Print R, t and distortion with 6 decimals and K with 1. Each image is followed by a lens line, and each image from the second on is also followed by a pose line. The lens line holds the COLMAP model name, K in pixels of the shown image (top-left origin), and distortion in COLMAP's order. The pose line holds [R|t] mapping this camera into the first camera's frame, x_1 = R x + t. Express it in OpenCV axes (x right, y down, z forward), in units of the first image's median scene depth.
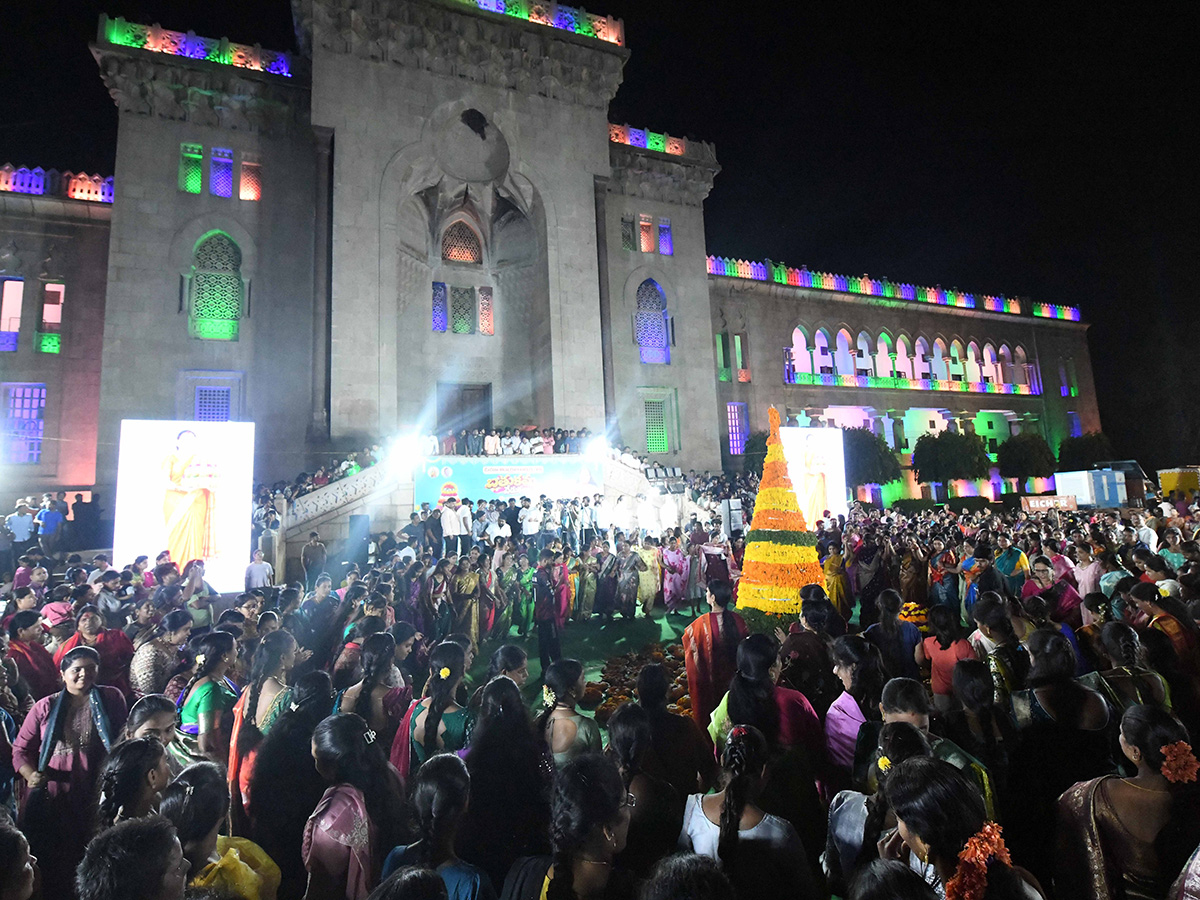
lens RADIAL K [[587.3, 0, 594.7], [0, 587.3, 435.0], [0, 0, 1]] dist [-0.017282, -0.000908]
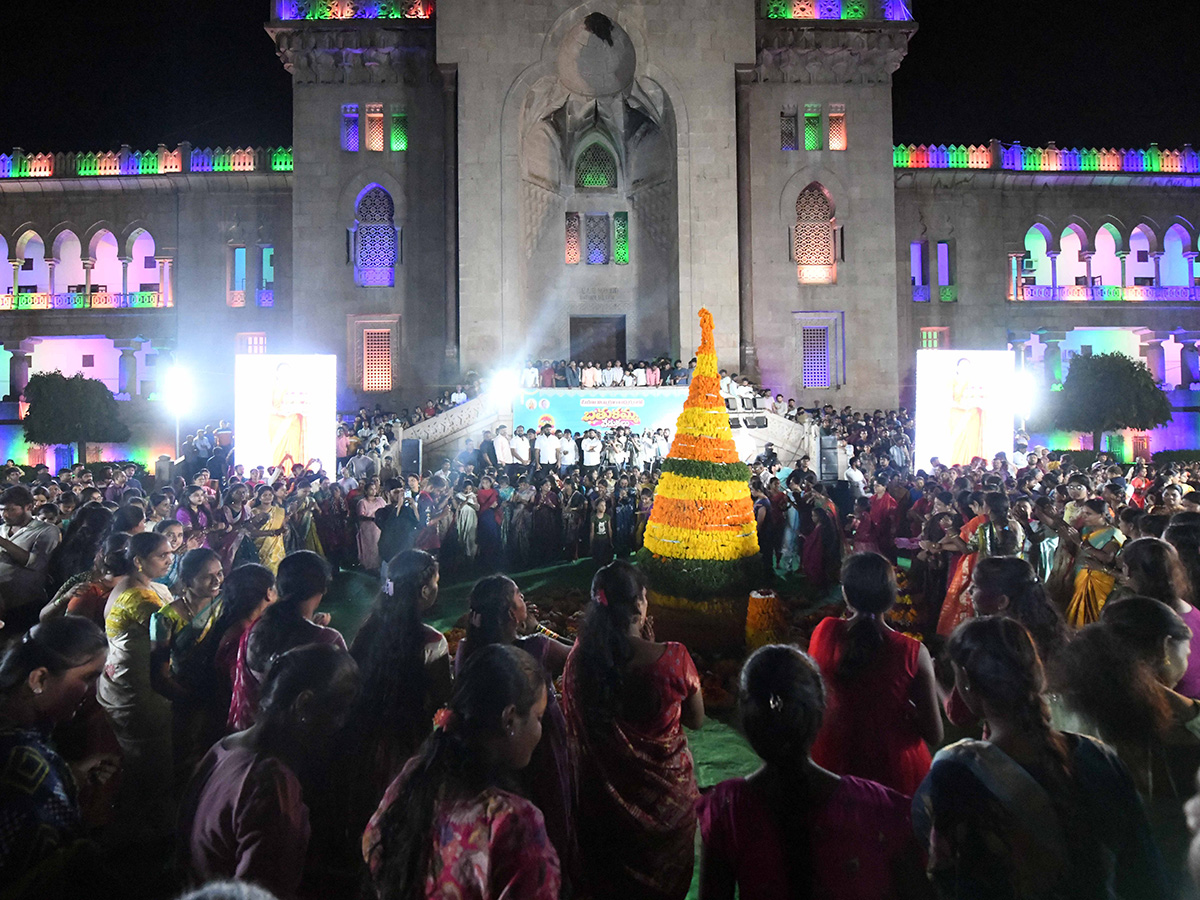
lens RADIAL K [[598.0, 0, 593.8], [0, 598.0, 449.6], [0, 0, 1]] dist [-0.016069, -0.001613]
pose [[0.934435, 0.031056, -0.354776, 0.137357], [0.012482, 0.992723, 0.119774, 0.013315], [0.355914, -0.116349, 0.927248, 0.050862]]
